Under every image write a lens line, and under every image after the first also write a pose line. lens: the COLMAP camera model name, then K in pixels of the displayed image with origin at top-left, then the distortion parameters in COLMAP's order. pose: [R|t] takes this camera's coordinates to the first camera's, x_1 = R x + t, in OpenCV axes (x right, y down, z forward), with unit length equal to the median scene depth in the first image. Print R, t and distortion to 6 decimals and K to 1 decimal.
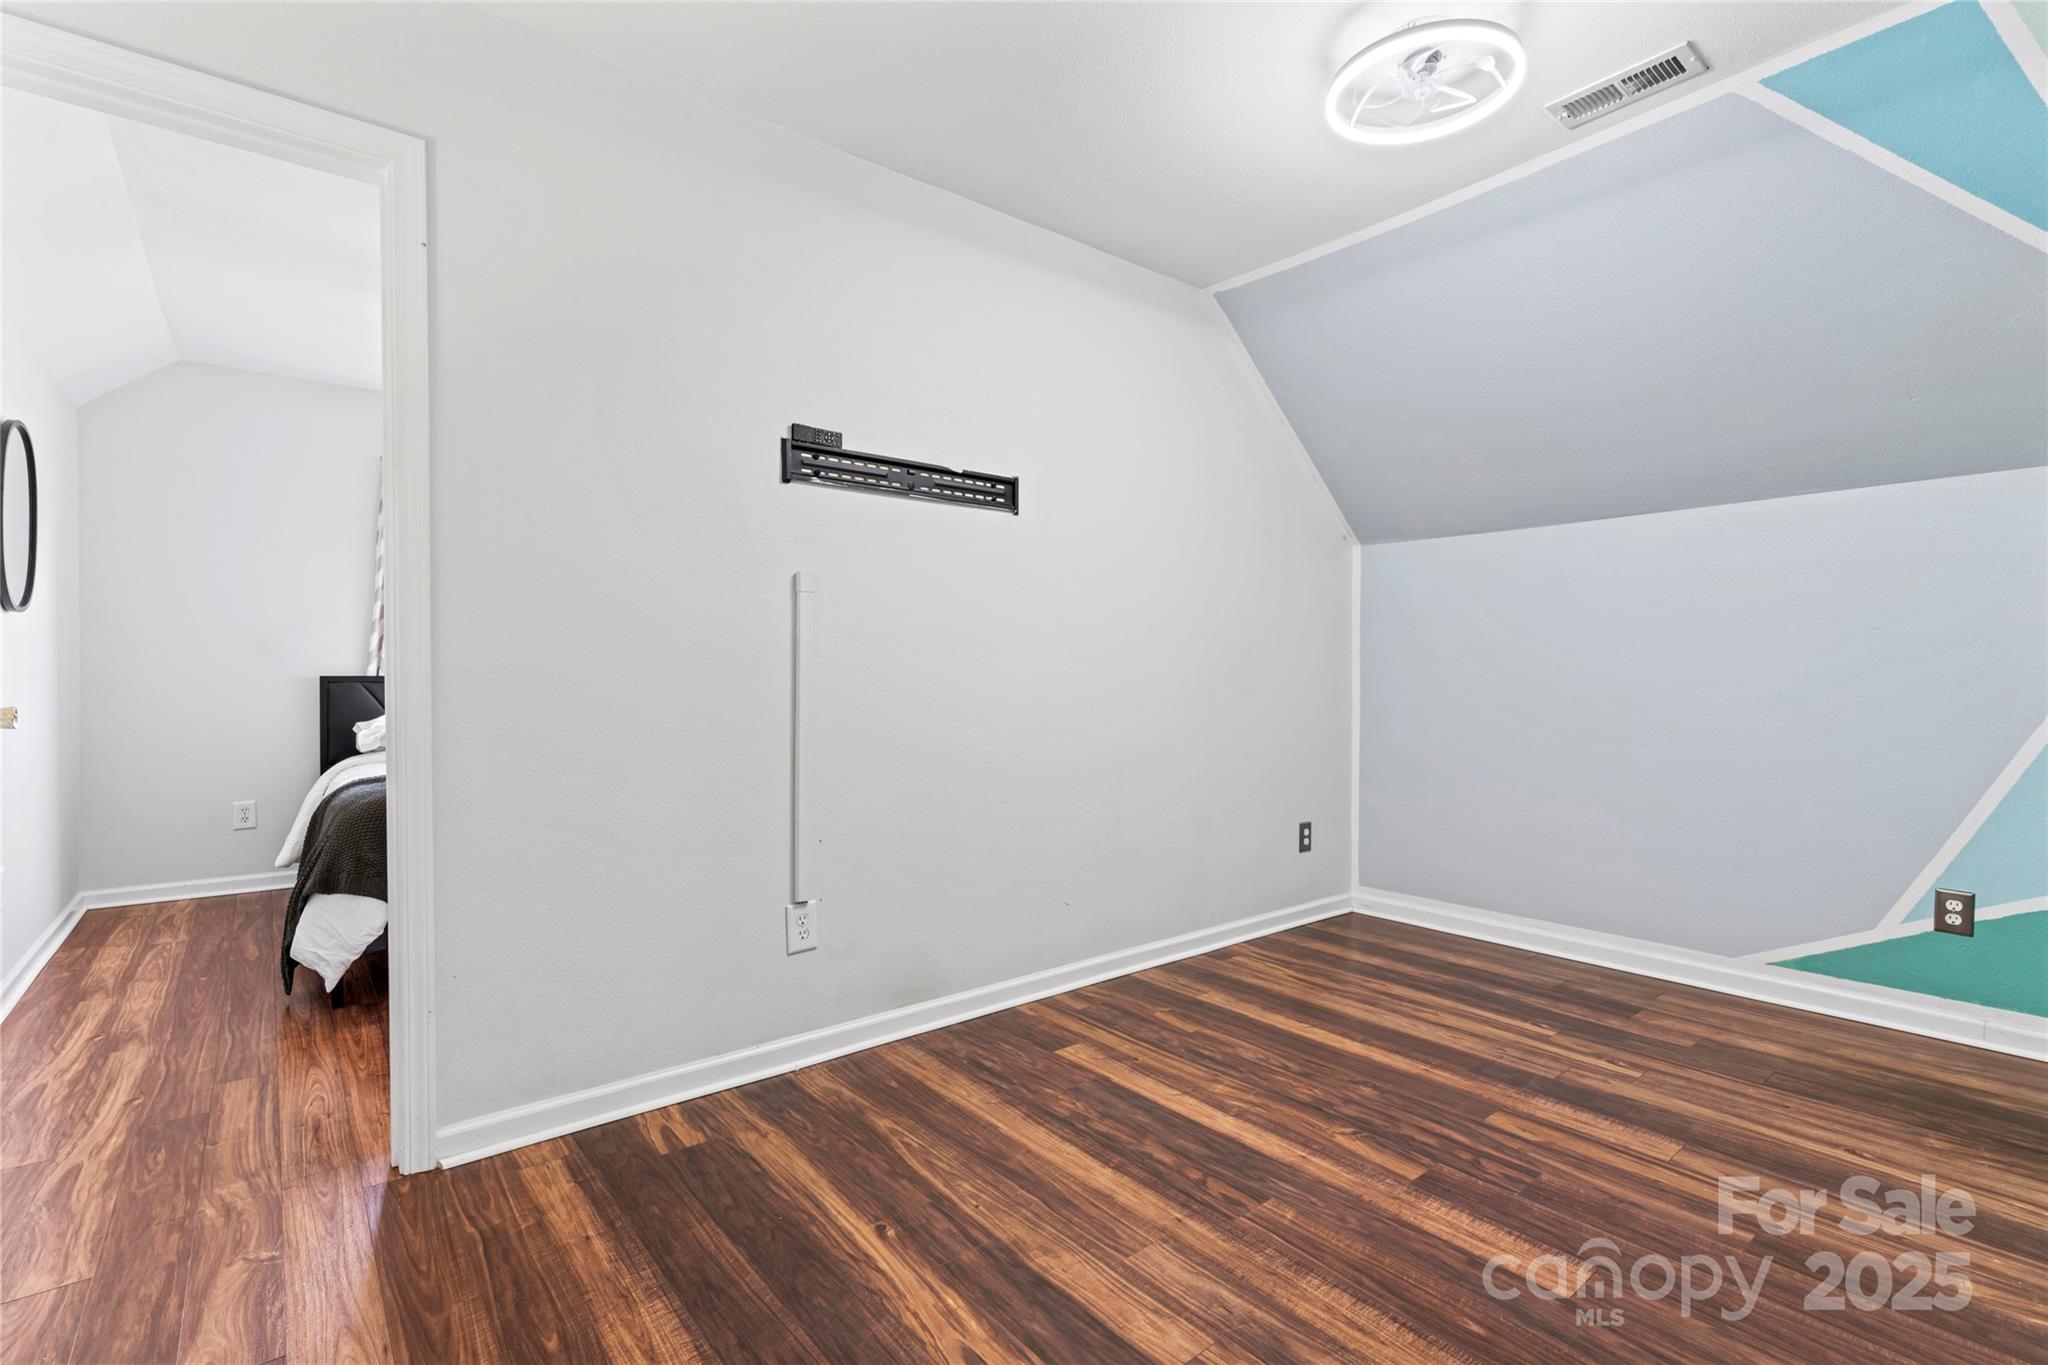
lens RADIAL K [[931.9, 0, 1021.6], [0, 931.9, 684.7], [0, 0, 1]] dist [-0.005843, 0.000882]
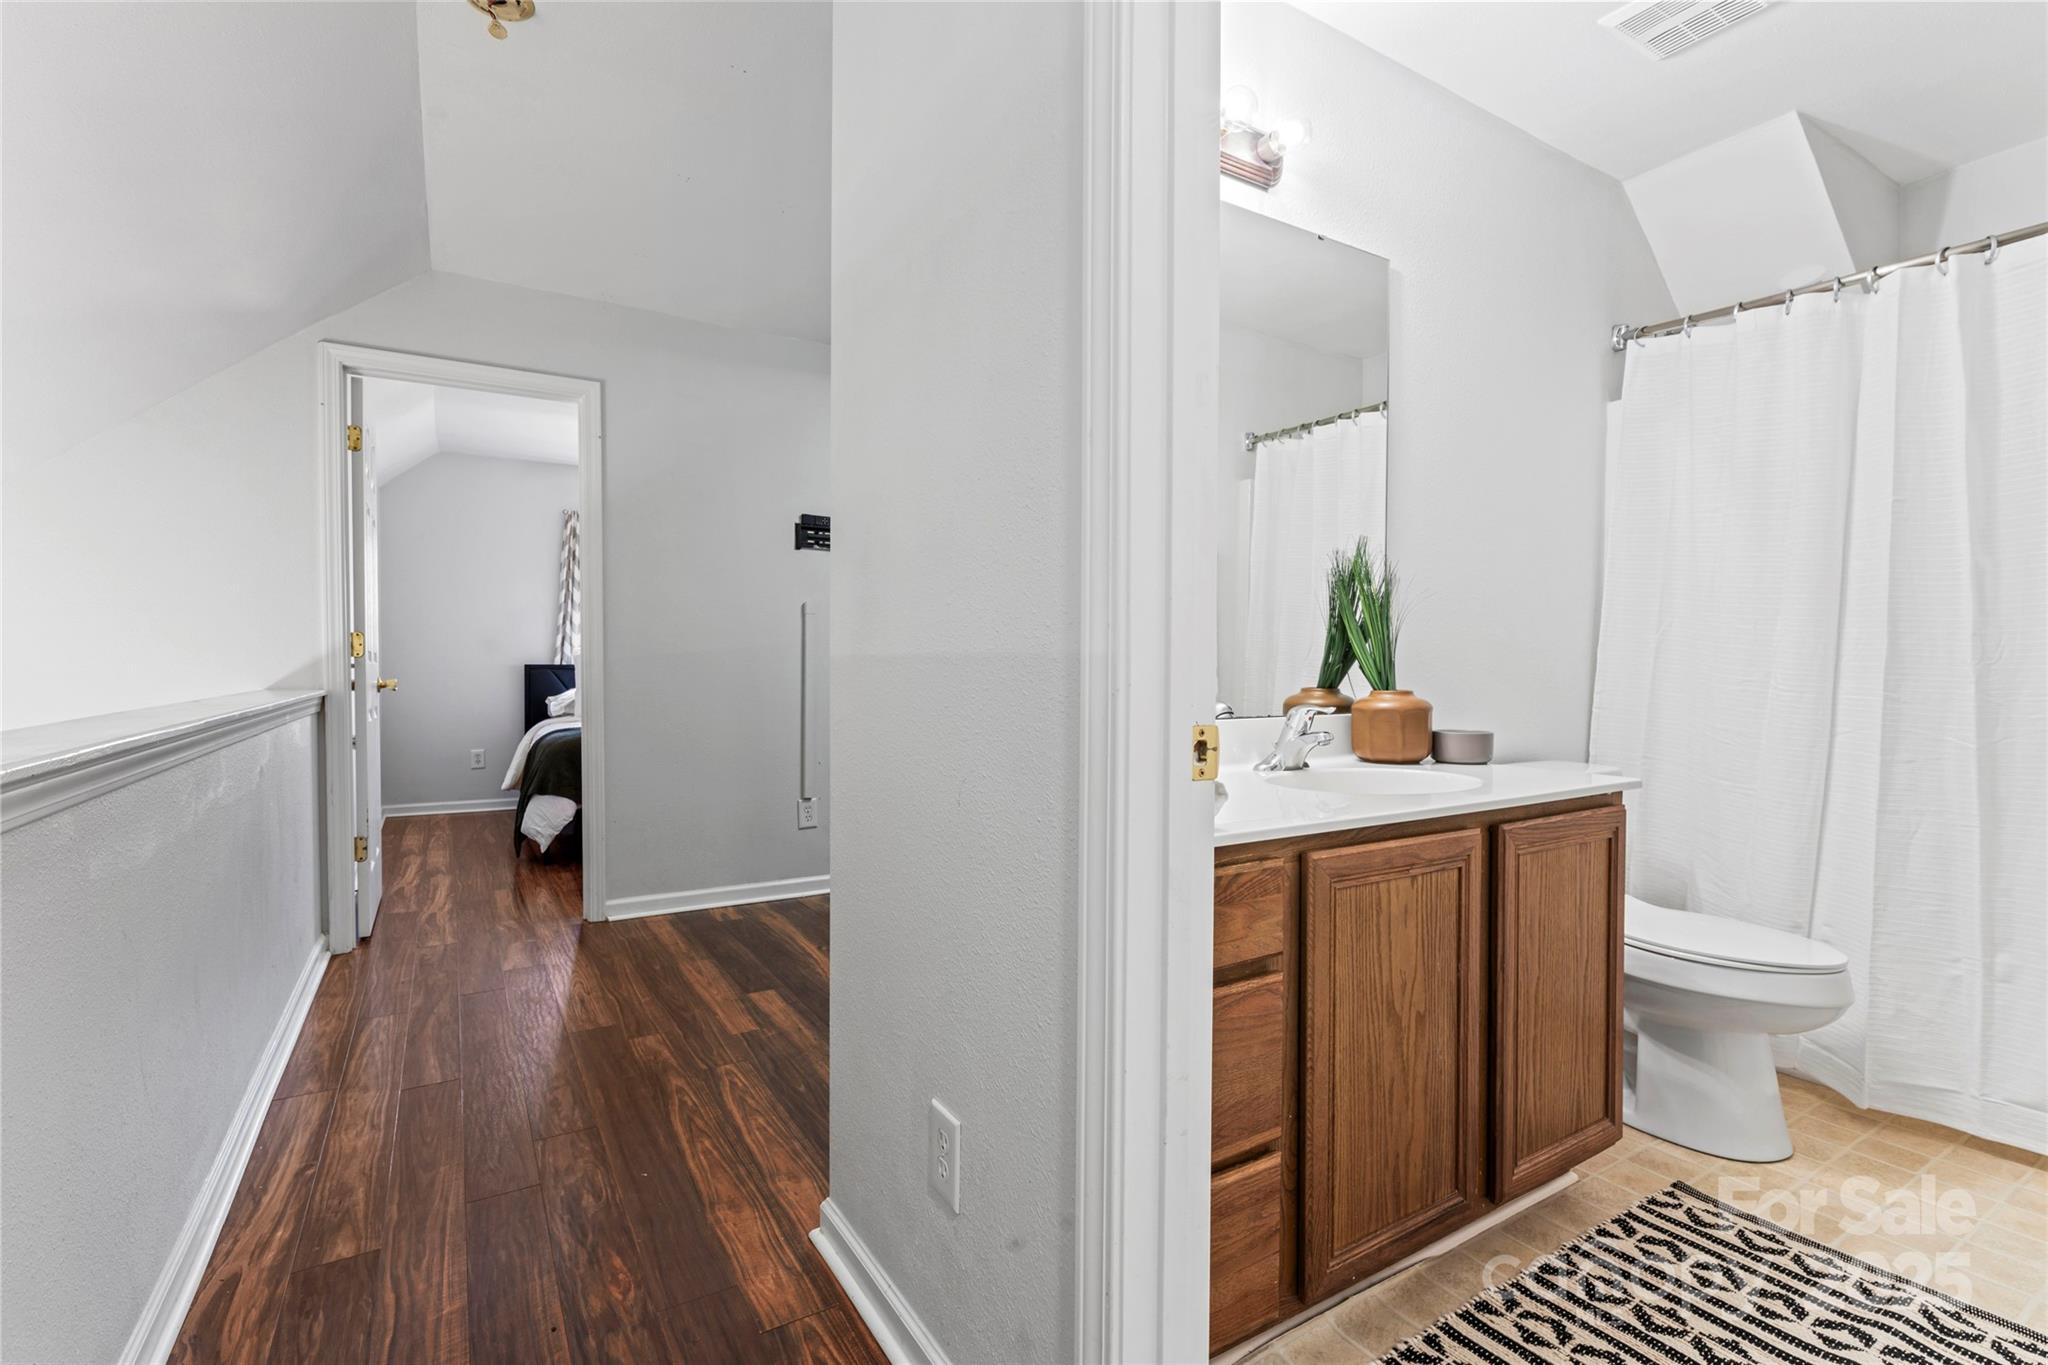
lens RADIAL K [[931.9, 0, 1024.3], [0, 931.9, 681.9], [0, 0, 1]] dist [-0.005843, 0.000882]
pose [[0.992005, 0.004122, -0.126129, 0.364241], [-0.003364, 0.999975, 0.006226, 0.011191], [0.126151, -0.005752, 0.991994, -0.618477]]
